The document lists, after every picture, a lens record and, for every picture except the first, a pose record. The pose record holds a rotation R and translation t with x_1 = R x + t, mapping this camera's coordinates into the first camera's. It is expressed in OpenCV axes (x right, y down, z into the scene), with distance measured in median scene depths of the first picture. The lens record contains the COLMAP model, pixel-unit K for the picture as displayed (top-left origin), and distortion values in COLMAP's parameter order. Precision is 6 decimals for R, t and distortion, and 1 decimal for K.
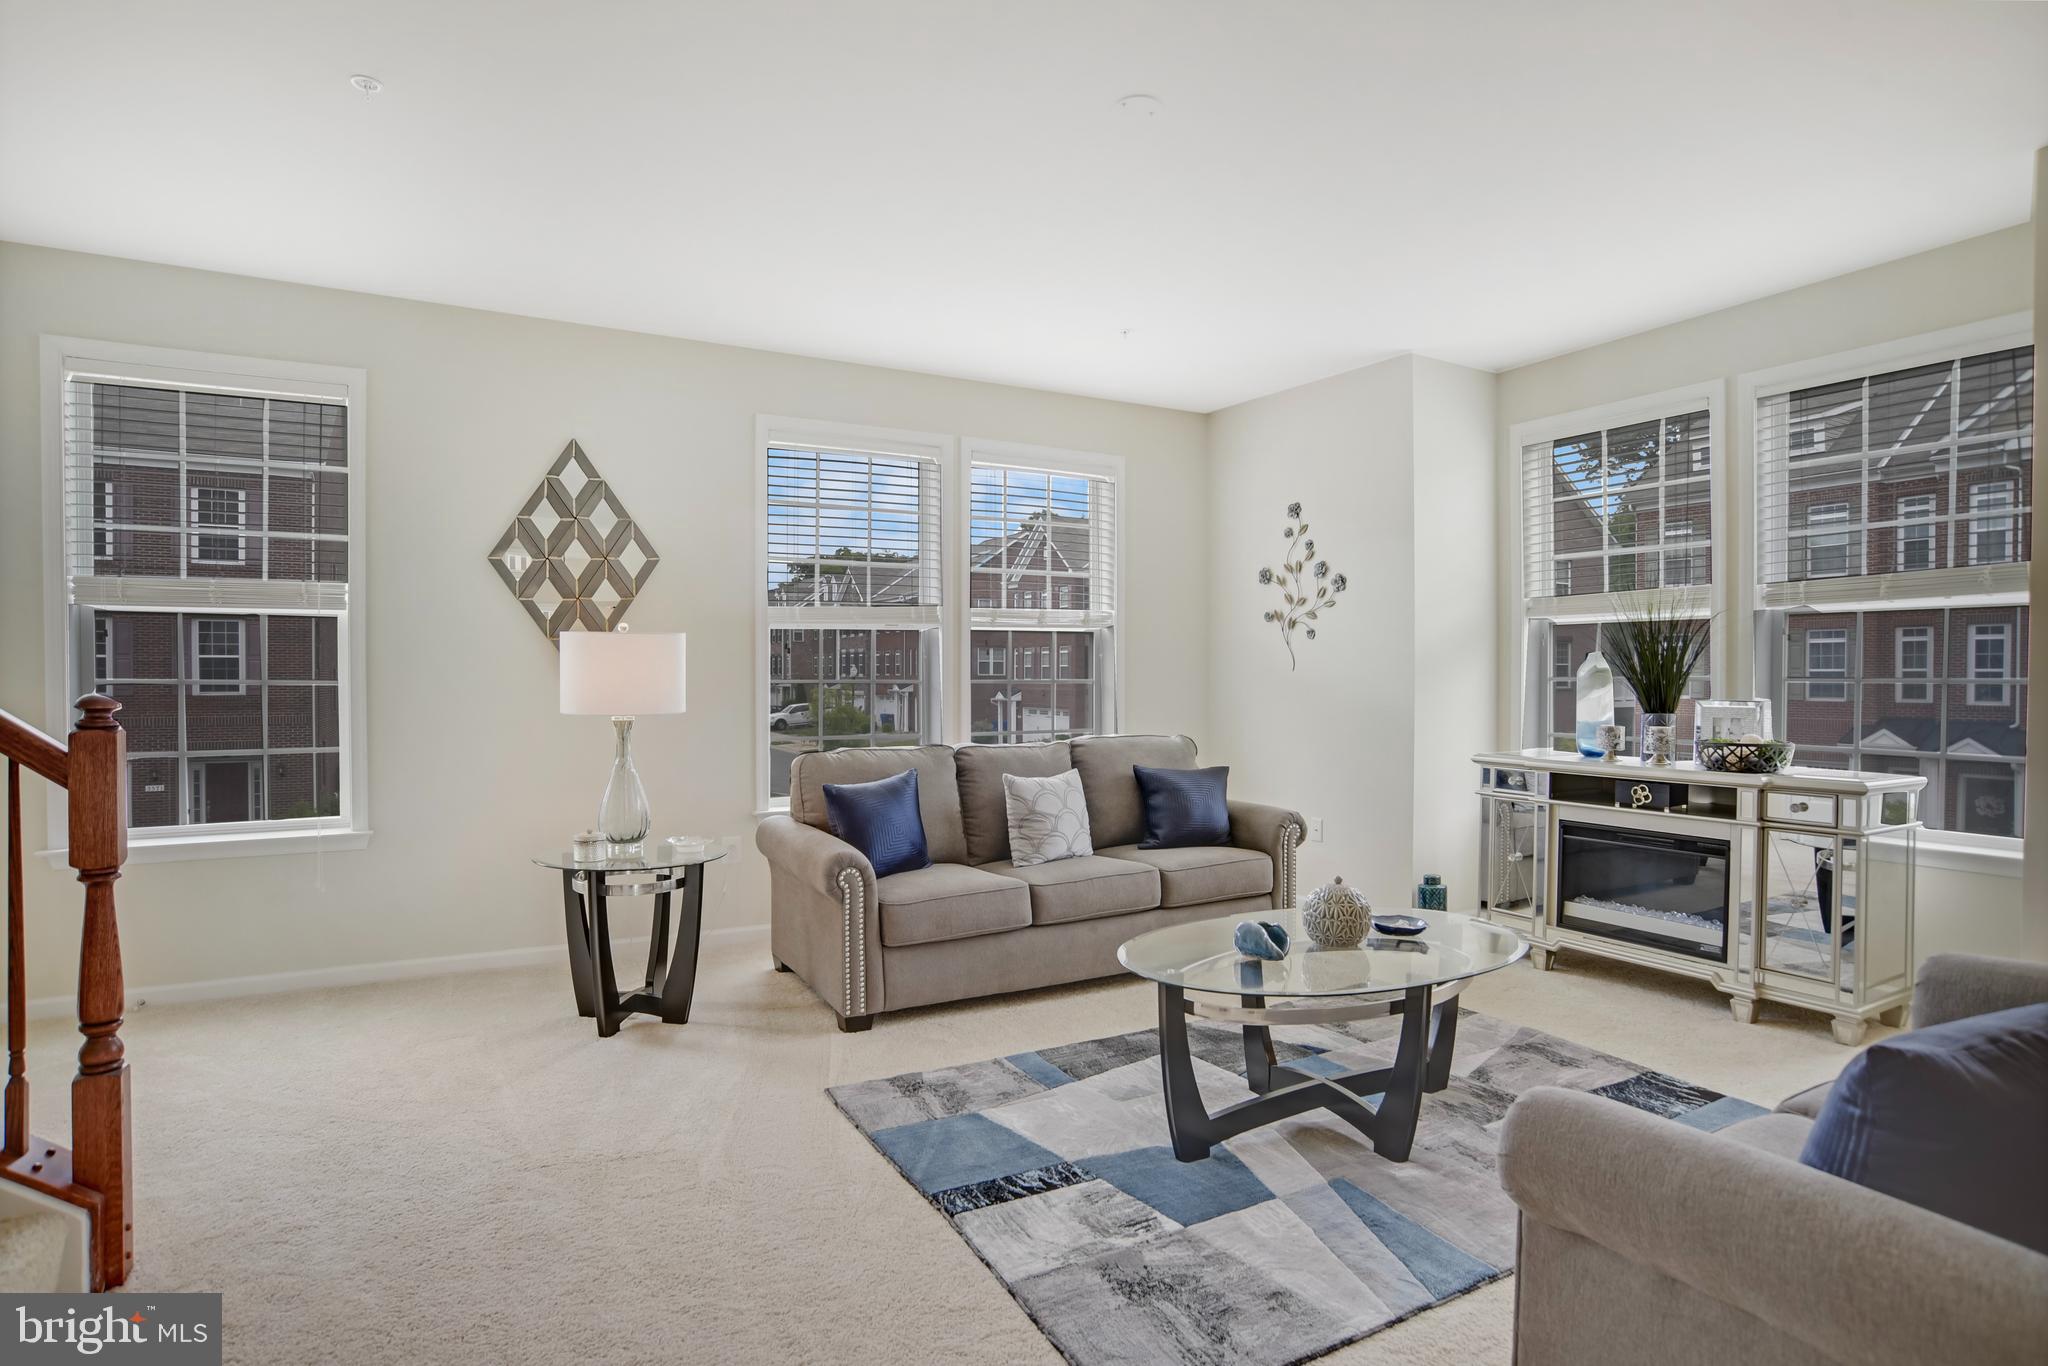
lens RADIAL K [[1051.6, 0, 1005.6], [0, 1051.6, 689.8], [0, 0, 1]] dist [-0.095473, 0.045198]
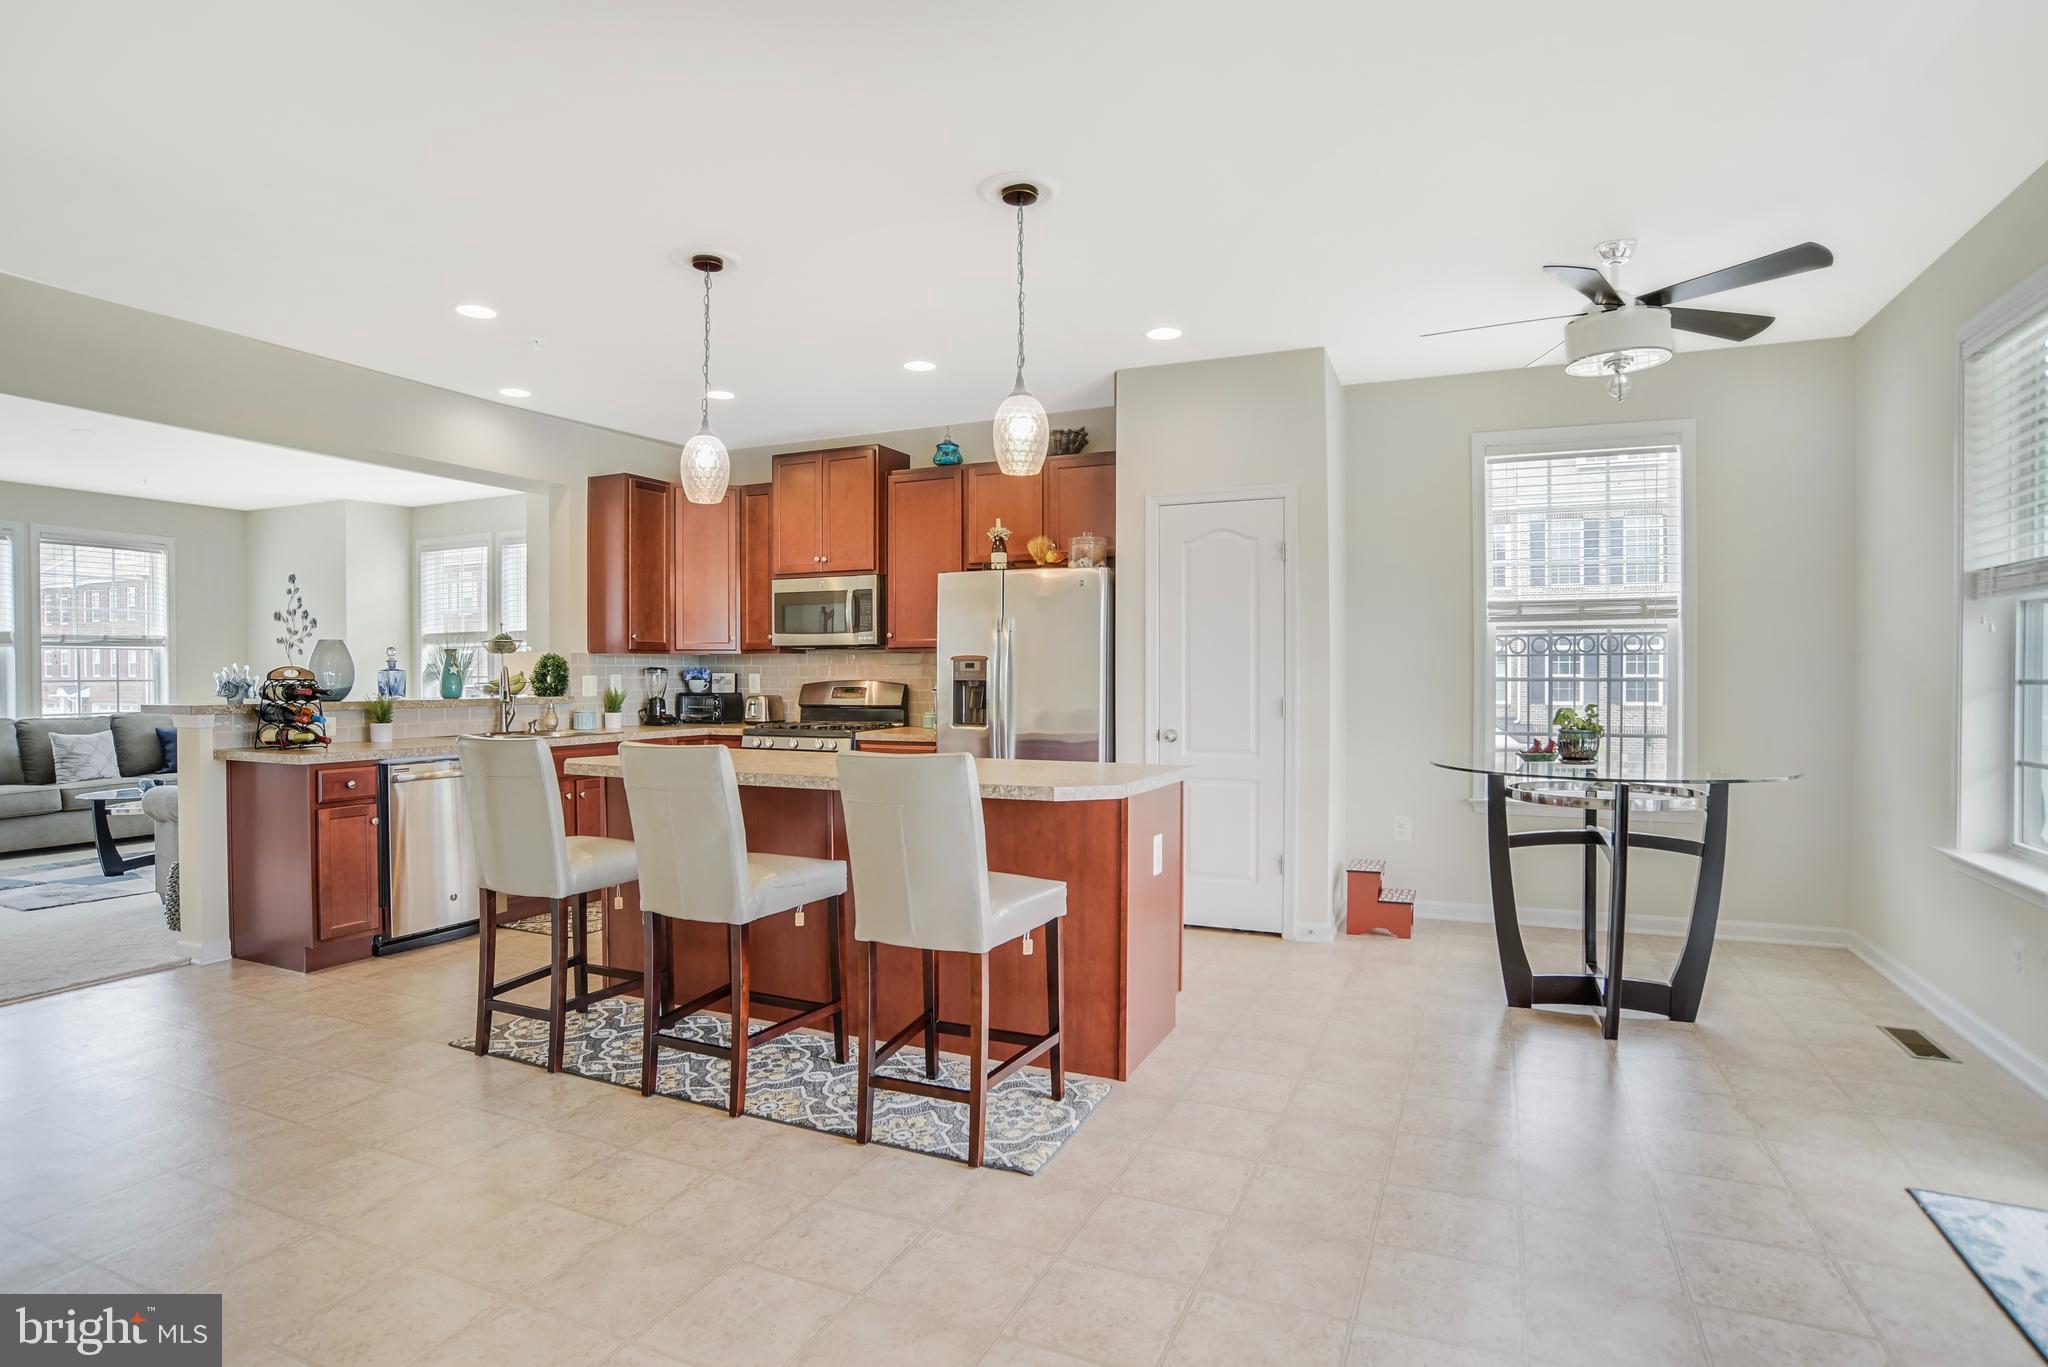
lens RADIAL K [[1051.6, 0, 1005.6], [0, 1051.6, 690.3], [0, 0, 1]] dist [-0.095473, 0.045198]
pose [[0.800695, -0.010197, 0.598986, 0.330456], [0.010122, 0.999943, 0.003493, 0.023696], [-0.598987, 0.003266, 0.800752, -1.540941]]
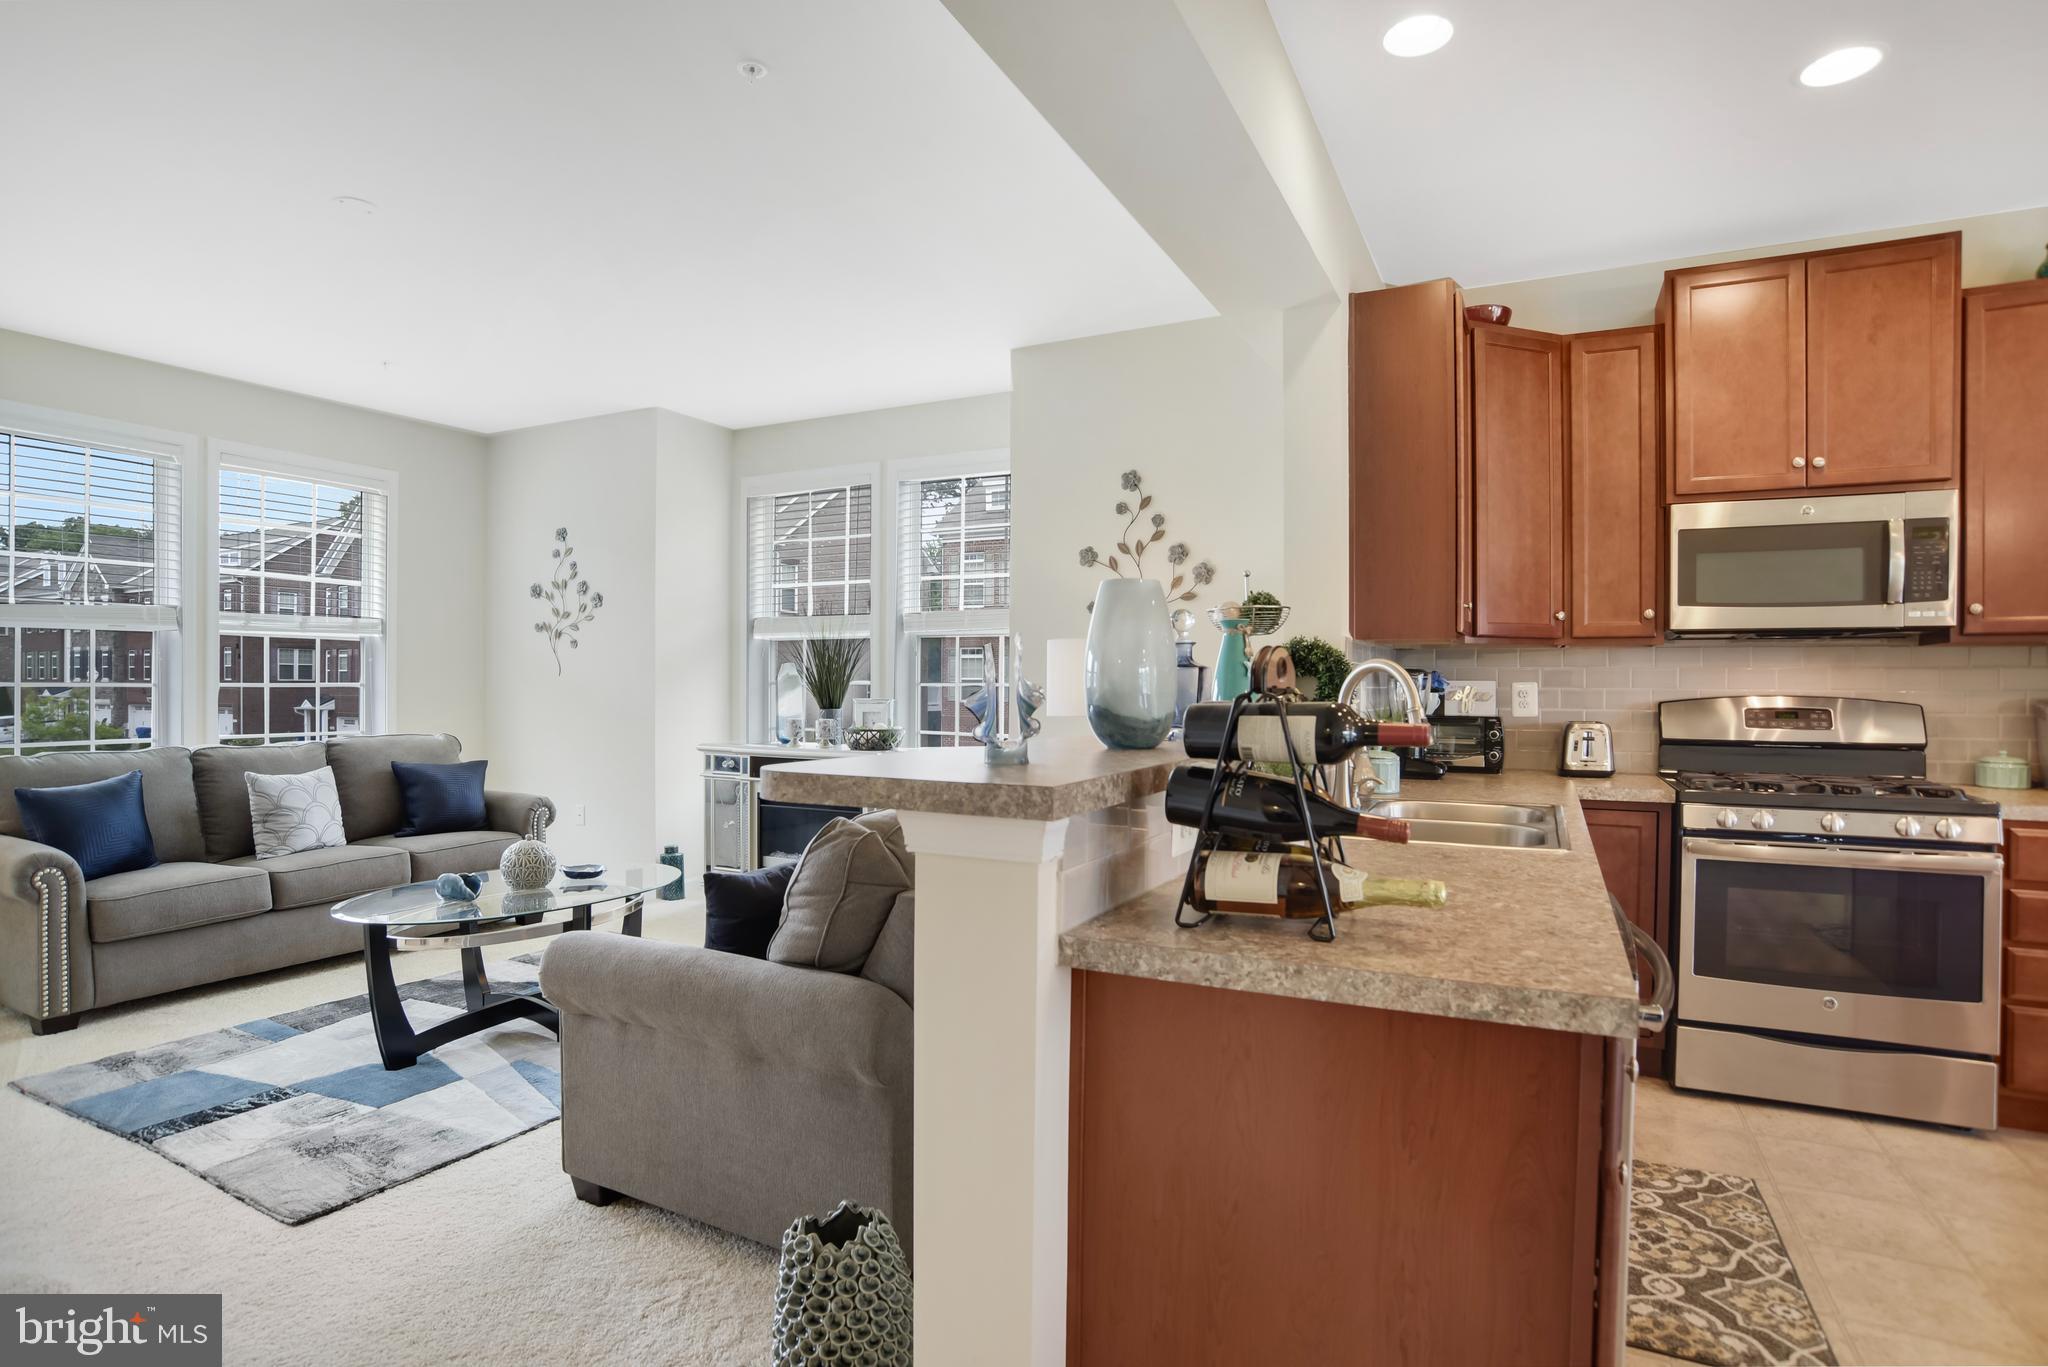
lens RADIAL K [[1051.6, 0, 1005.6], [0, 1051.6, 690.3], [0, 0, 1]] dist [-0.095473, 0.045198]
pose [[0.829198, -0.000092, 0.558954, 0.075500], [0.003542, 0.999981, -0.005089, 0.007499], [-0.558943, 0.006200, 0.829183, -0.305572]]
